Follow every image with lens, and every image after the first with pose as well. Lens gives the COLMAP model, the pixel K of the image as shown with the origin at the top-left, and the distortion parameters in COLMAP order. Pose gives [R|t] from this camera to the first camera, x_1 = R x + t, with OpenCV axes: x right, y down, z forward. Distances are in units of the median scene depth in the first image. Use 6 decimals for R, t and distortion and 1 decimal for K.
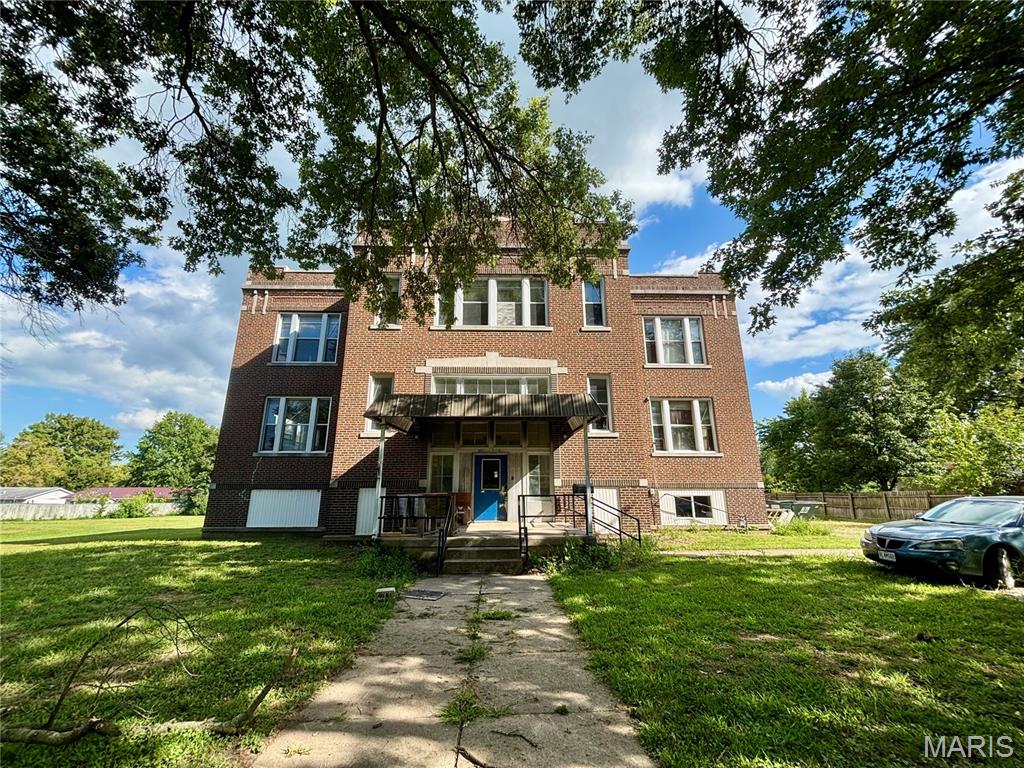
lens RADIAL K [[409.5, 0, 512.1], [0, 409.5, 382.9], [0, 0, 1]] dist [-0.001280, -0.000885]
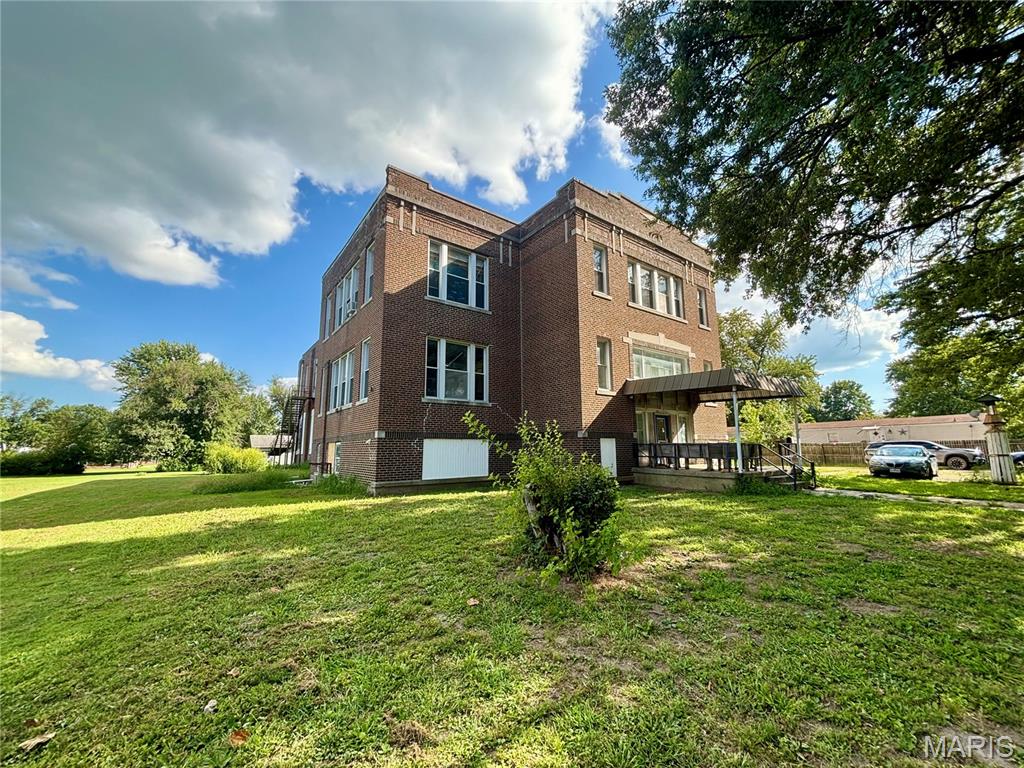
lens RADIAL K [[409.5, 0, 509.1], [0, 409.5, 387.5], [0, 0, 1]] dist [-0.001280, -0.000885]
pose [[0.833783, 0.084442, 0.545596, -0.980307], [-0.146126, 0.986744, 0.070591, 0.059703], [-0.532403, -0.138583, 0.835070, 0.168774]]
